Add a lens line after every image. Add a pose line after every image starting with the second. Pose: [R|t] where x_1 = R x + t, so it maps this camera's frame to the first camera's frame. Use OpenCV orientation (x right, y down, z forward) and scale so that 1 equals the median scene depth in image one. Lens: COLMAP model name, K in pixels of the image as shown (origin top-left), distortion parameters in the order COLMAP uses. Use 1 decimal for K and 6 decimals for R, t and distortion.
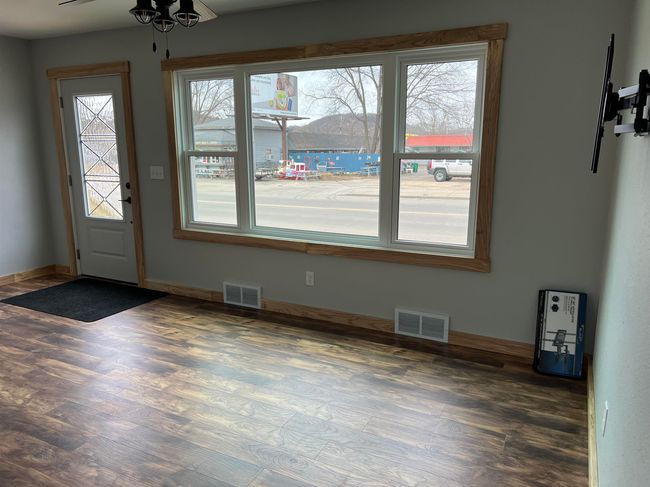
lens RADIAL K [[492.6, 0, 324.3], [0, 492.6, 246.2], [0, 0, 1]] dist [0.071576, -0.079432]
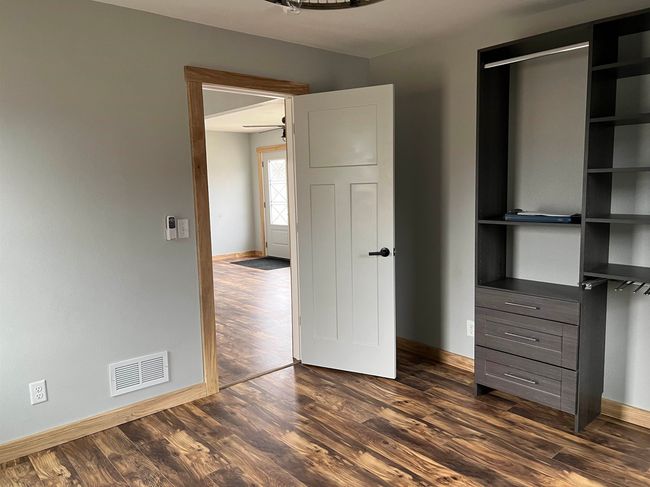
lens RADIAL K [[492.6, 0, 324.3], [0, 492.6, 246.2], [0, 0, 1]] dist [0.071576, -0.079432]
pose [[0.931506, 0.023781, -0.362947, 0.550740], [-0.048851, 0.996999, -0.060051, 0.182298], [0.360429, 0.073668, 0.929873, -0.922418]]
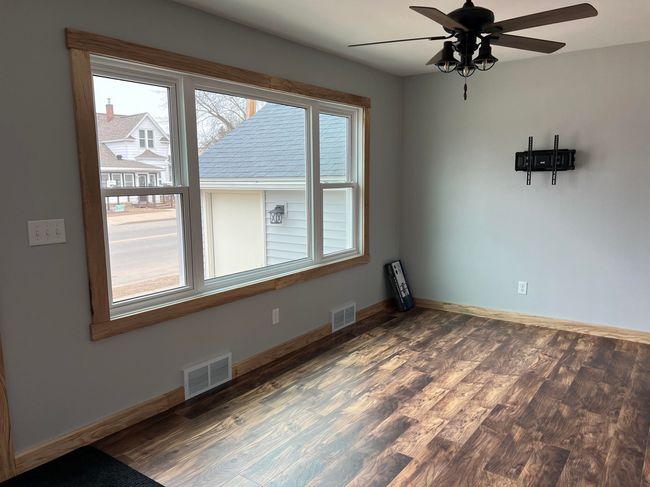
lens RADIAL K [[488.5, 0, 322.4], [0, 488.5, 250.2], [0, 0, 1]] dist [0.055386, -0.067541]
pose [[0.158169, -0.148865, 0.976126, -1.029491], [0.208206, 0.971371, 0.114403, -0.165356], [-0.965211, 0.185140, 0.184635, 0.806446]]
